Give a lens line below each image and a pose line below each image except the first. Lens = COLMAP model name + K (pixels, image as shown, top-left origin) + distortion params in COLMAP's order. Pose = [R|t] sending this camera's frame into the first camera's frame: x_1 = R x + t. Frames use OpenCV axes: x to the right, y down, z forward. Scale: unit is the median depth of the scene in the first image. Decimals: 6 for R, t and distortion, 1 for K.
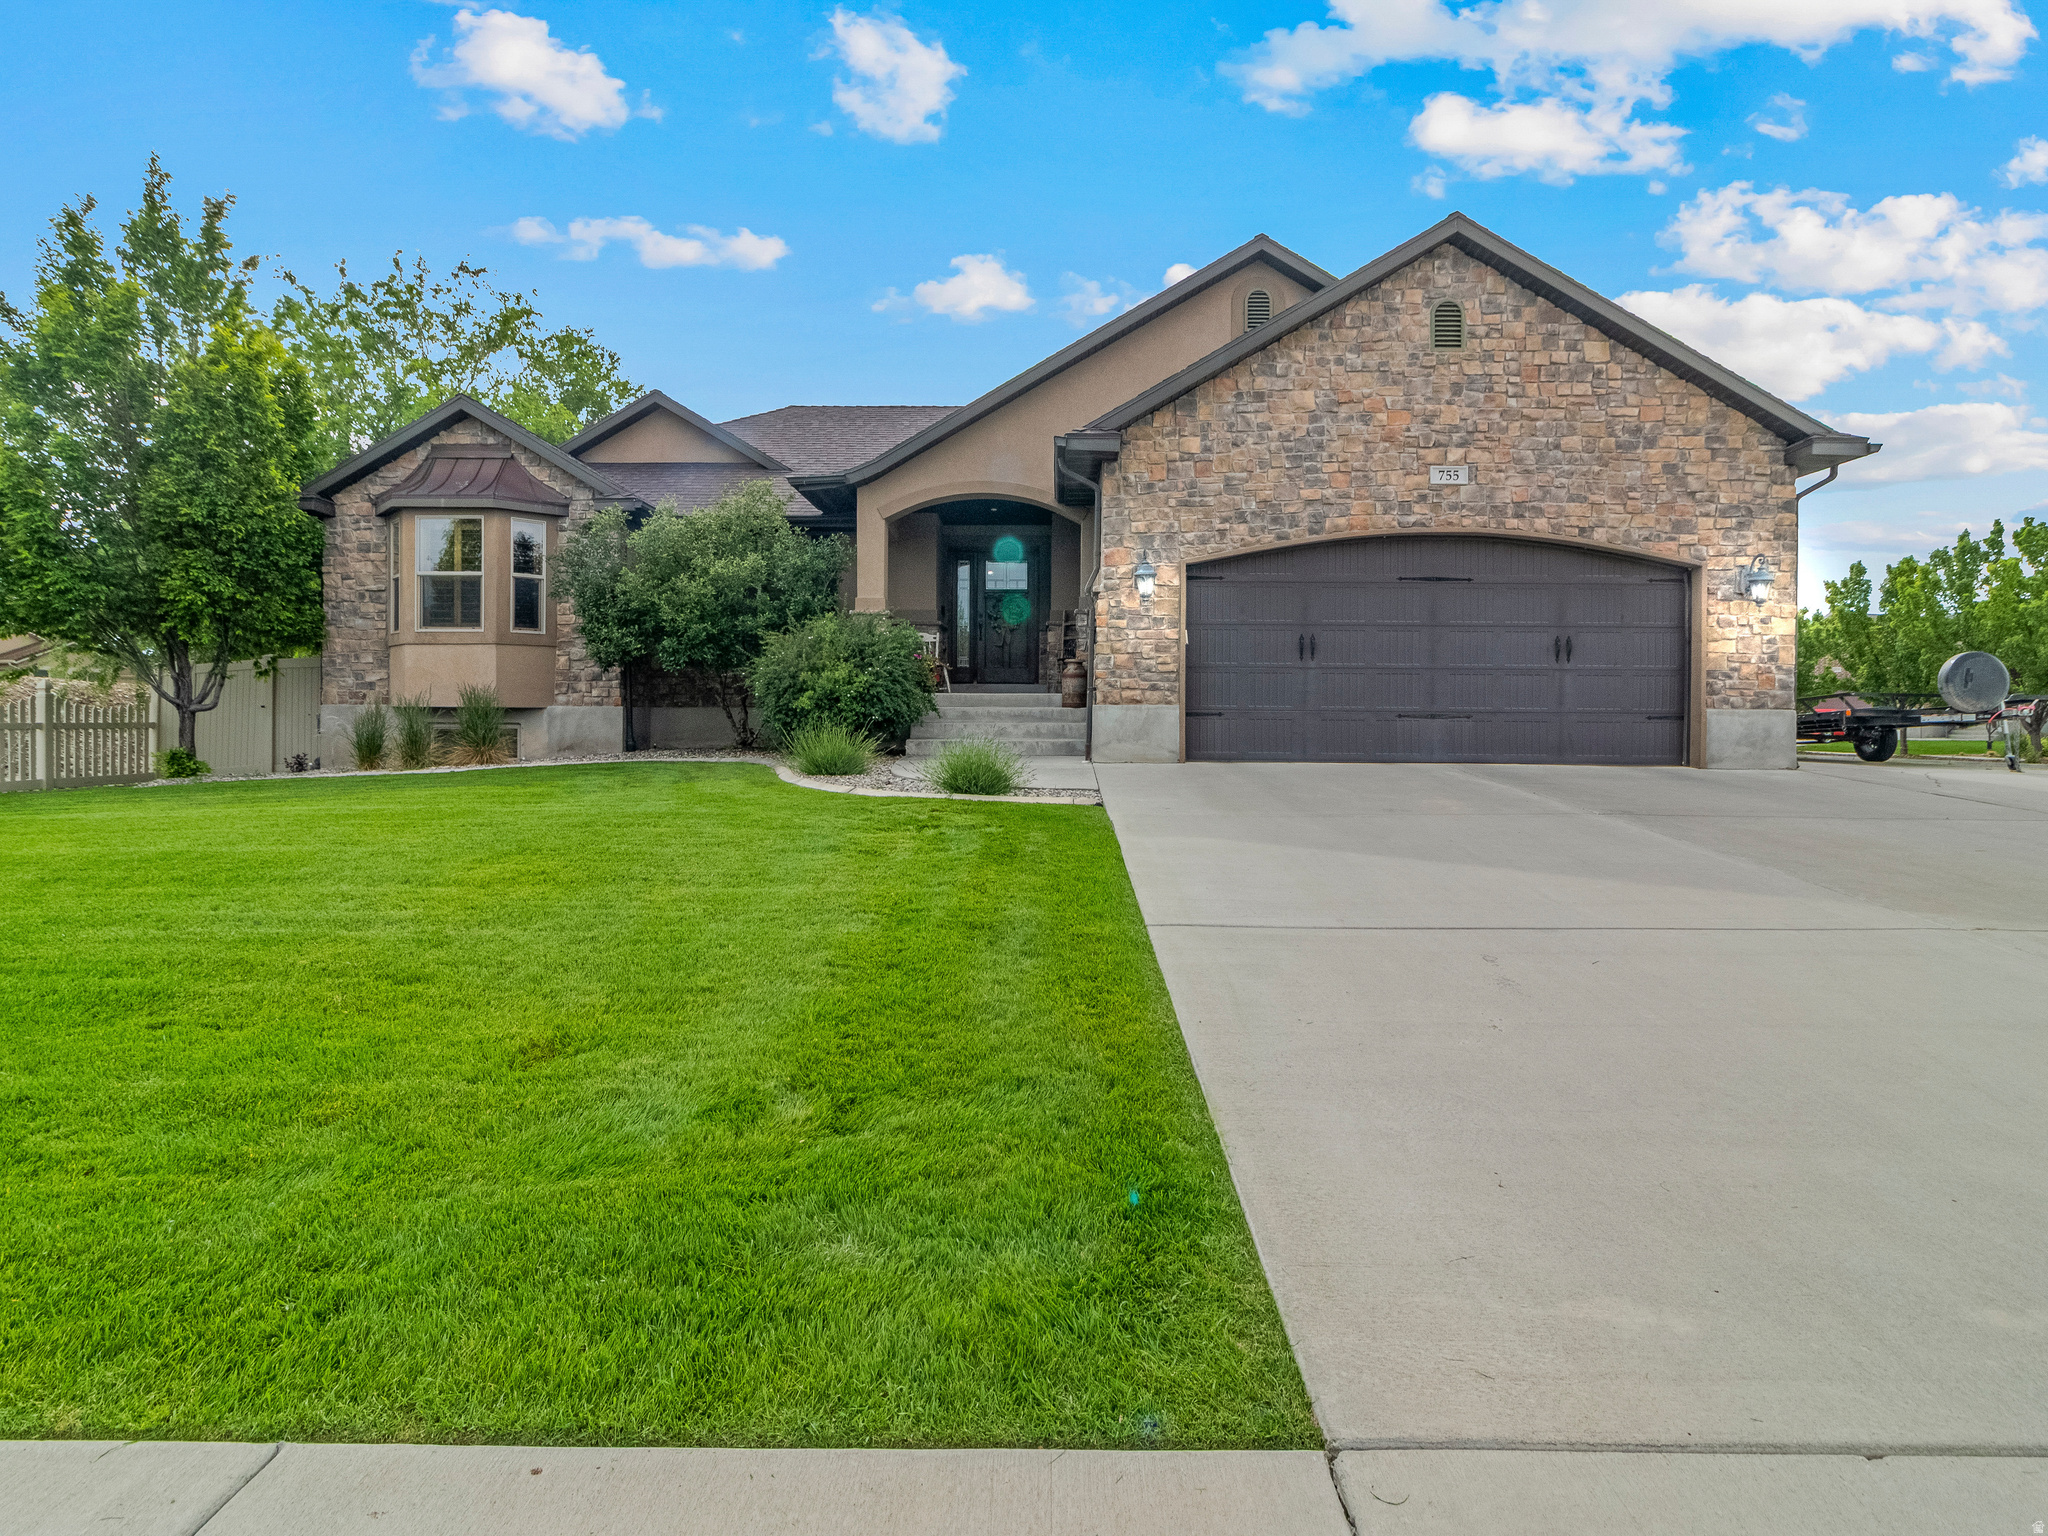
lens RADIAL K [[1069.4, 0, 1022.6], [0, 1069.4, 768.6], [0, 0, 1]] dist [-0.003895, -0.000291]
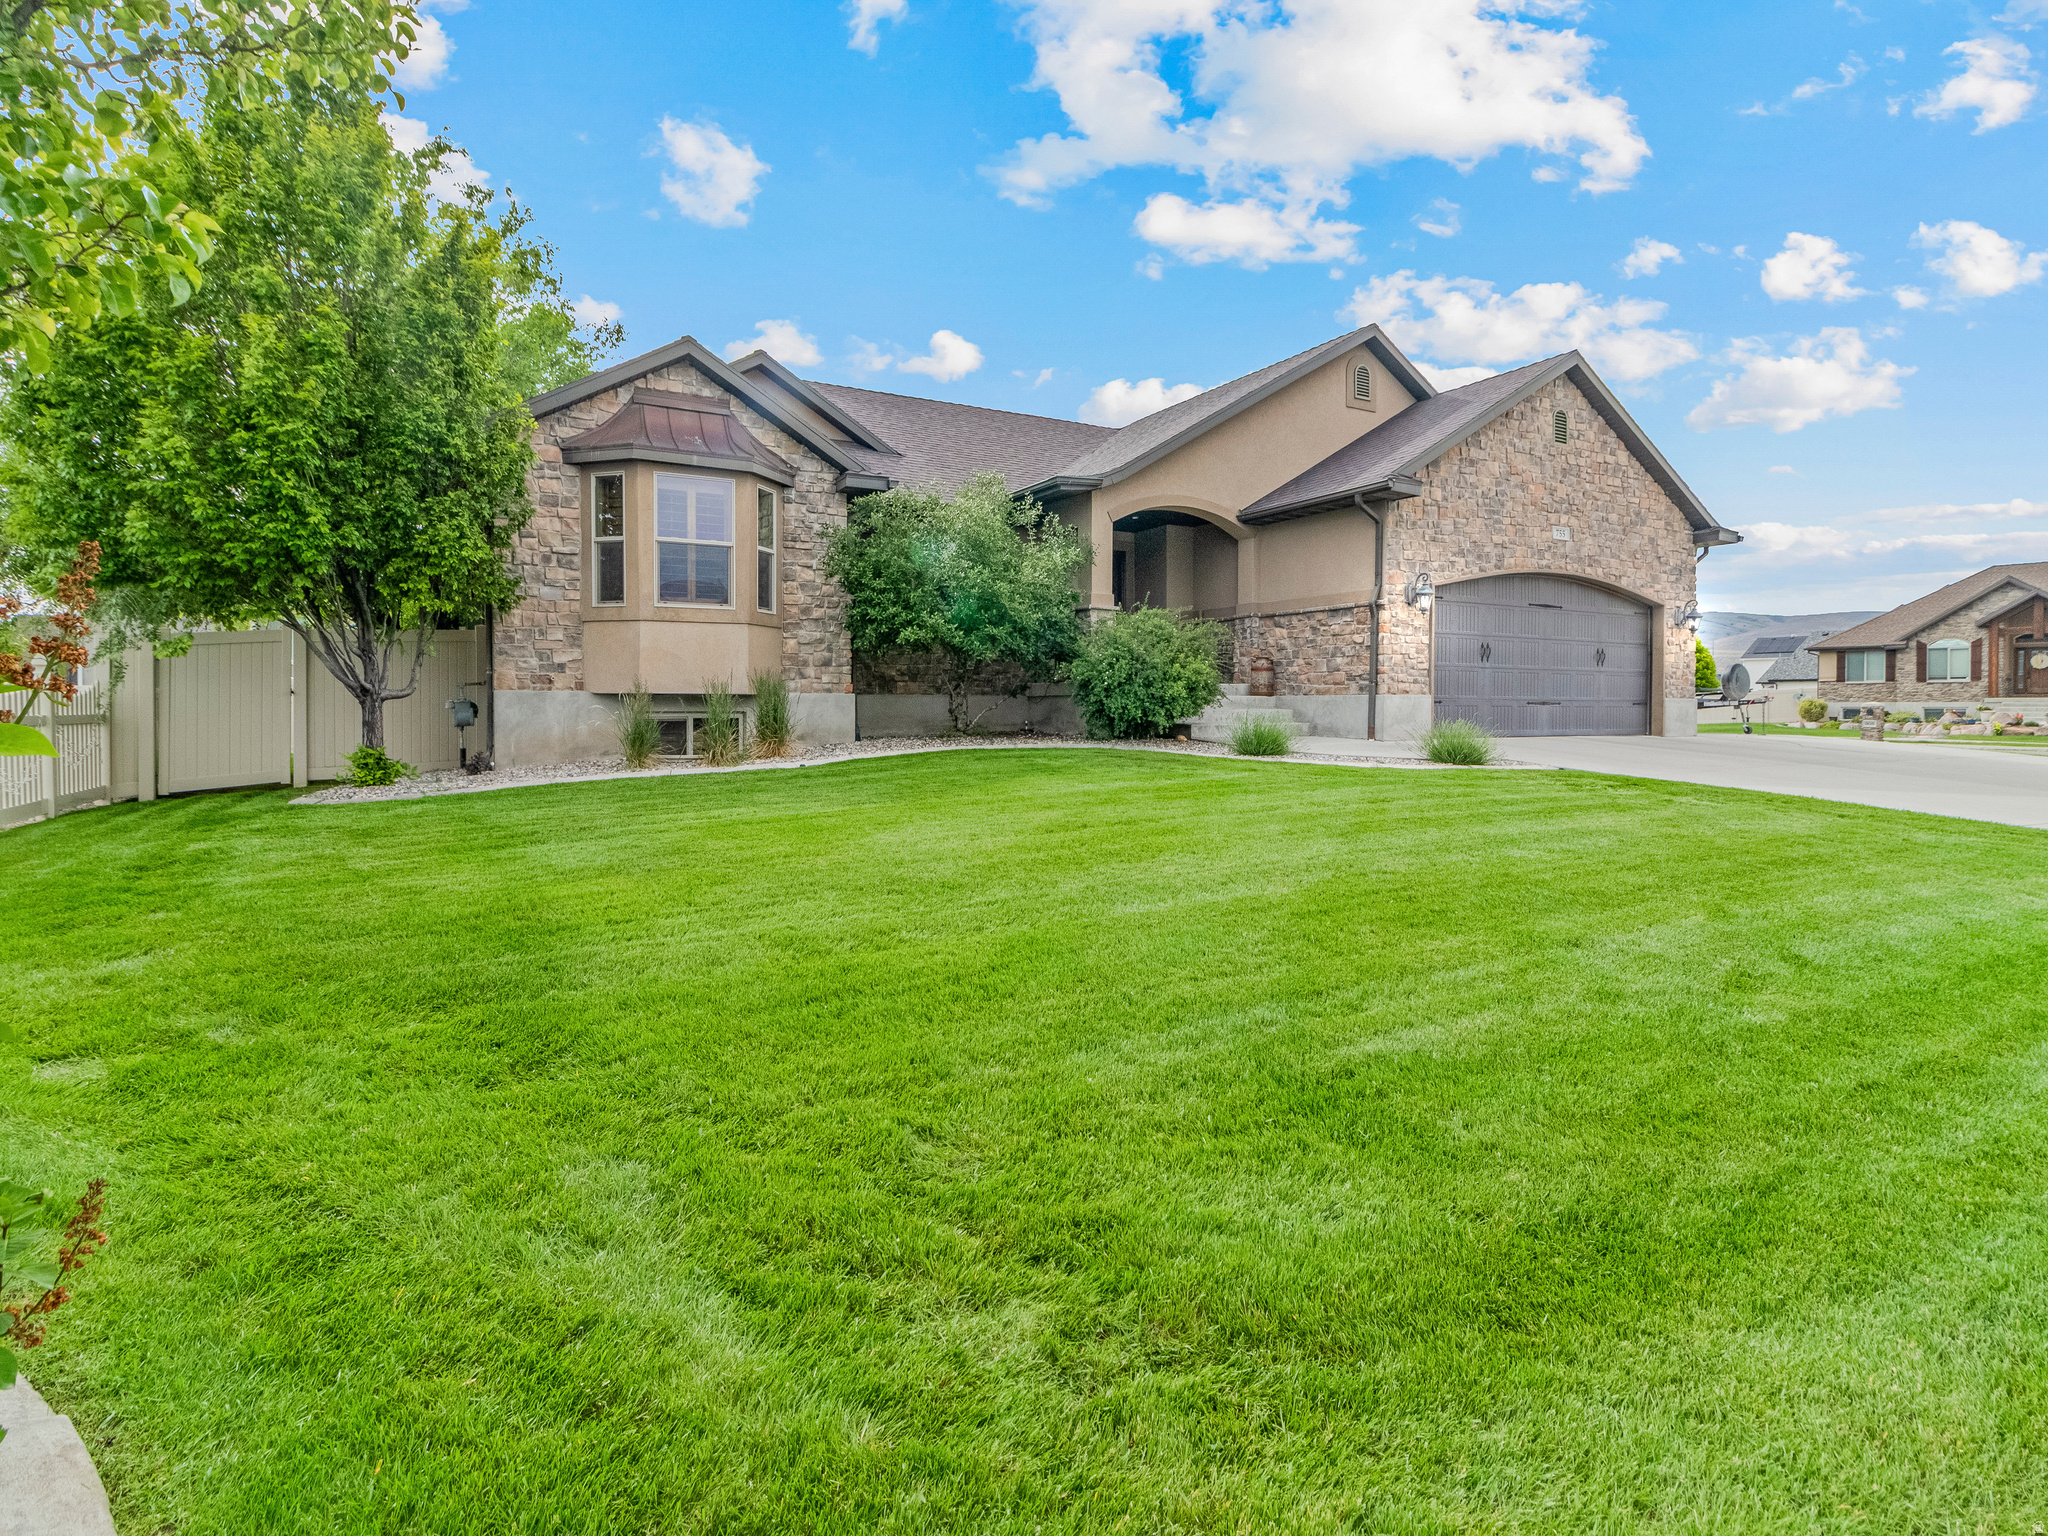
lens RADIAL K [[1069.4, 0, 1016.2], [0, 1069.4, 766.3], [0, 0, 1]] dist [-0.003895, -0.000291]
pose [[0.863285, -0.032641, 0.503660, -0.947702], [0.024529, 0.999441, 0.022729, -0.015086], [-0.504120, -0.007267, 0.863603, 0.136163]]
